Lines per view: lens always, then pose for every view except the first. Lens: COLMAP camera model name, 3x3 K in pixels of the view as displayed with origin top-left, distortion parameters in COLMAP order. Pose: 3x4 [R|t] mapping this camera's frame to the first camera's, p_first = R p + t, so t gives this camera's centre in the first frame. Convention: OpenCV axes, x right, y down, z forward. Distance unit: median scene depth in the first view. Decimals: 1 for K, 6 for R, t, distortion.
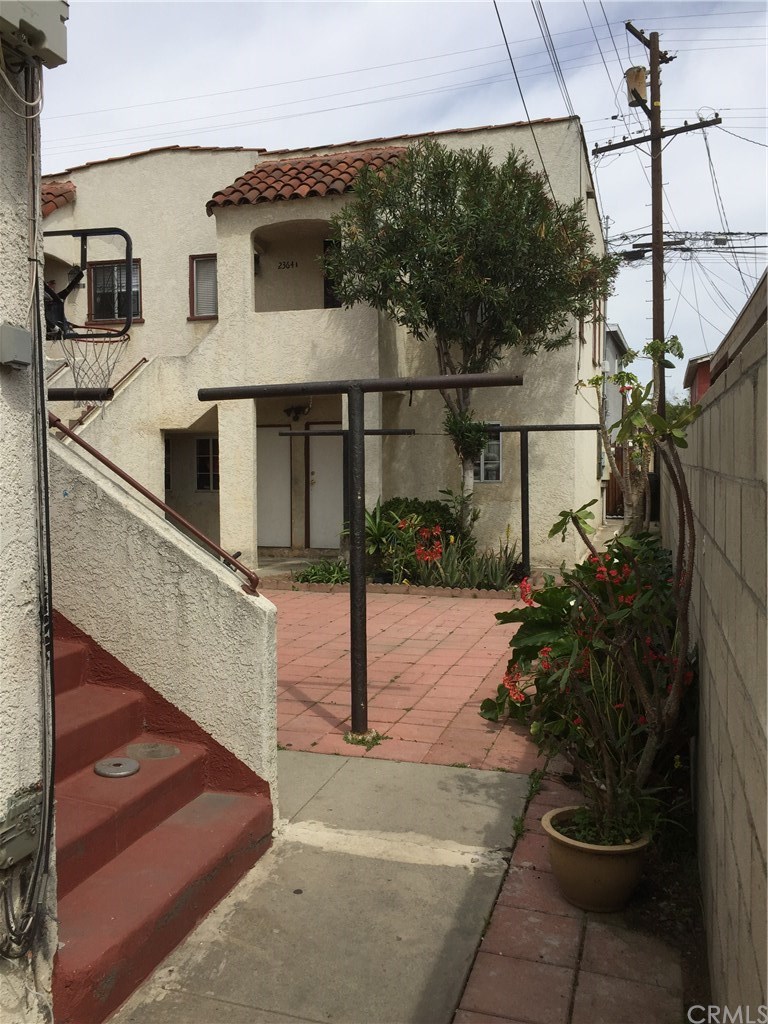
lens RADIAL K [[844.1, 0, 389.8], [0, 844.1, 509.4], [0, 0, 1]] dist [0.077044, -0.099242]
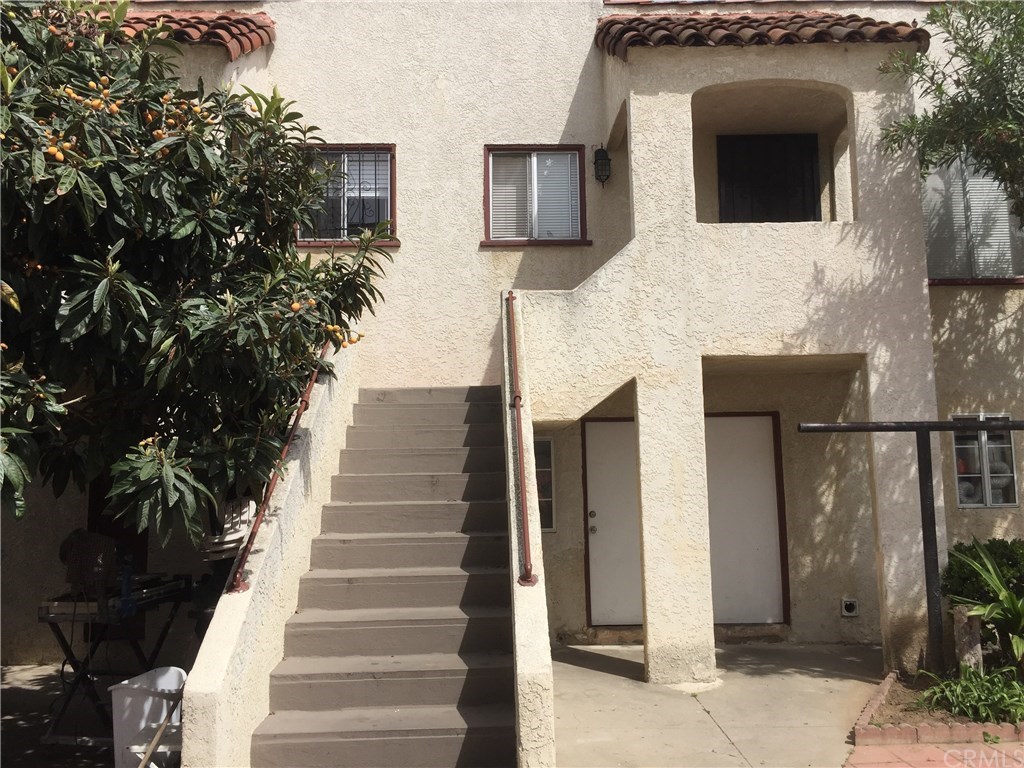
lens RADIAL K [[844.1, 0, 512.0], [0, 844.1, 384.0], [0, 0, 1]] dist [0.077044, -0.099242]
pose [[0.949835, 0.019268, 0.312157, -0.460754], [0.030773, 0.987500, -0.154589, -0.036124], [-0.311234, 0.156440, 0.937369, 0.506726]]
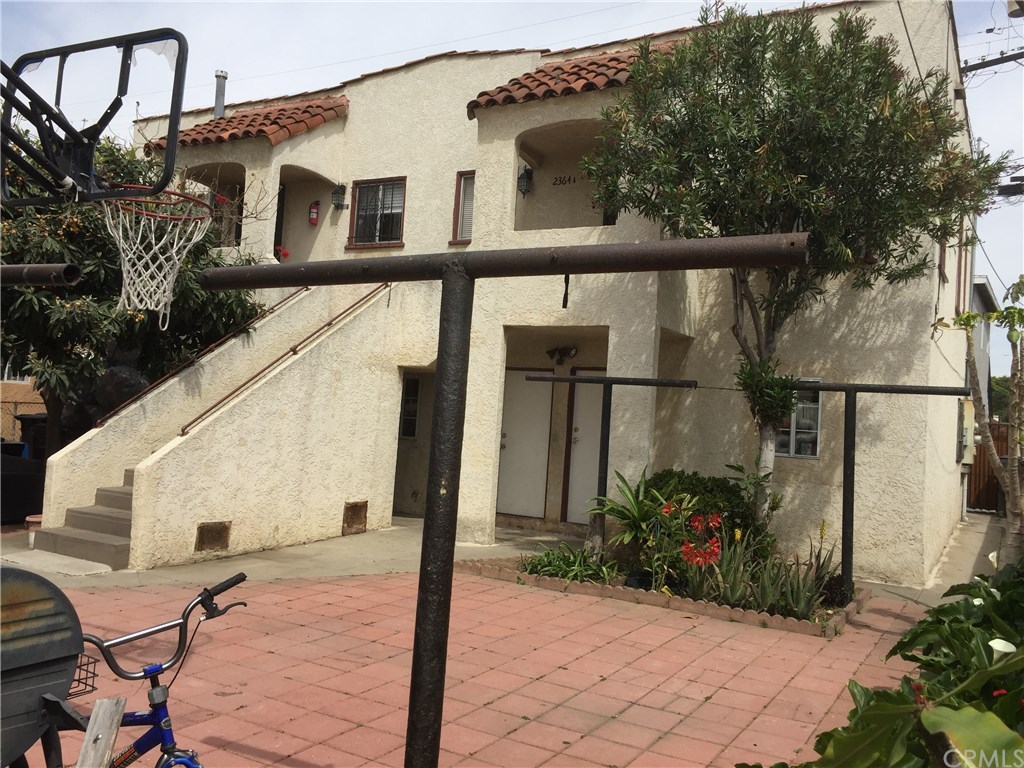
lens RADIAL K [[849.8, 0, 535.3], [0, 849.8, 382.2], [0, 0, 1]] dist [0.087628, -0.109318]
pose [[0.975986, 0.054883, -0.210806, 0.044786], [-0.074835, 0.993318, -0.087864, -0.014584], [0.204575, 0.101529, 0.973571, 0.209943]]
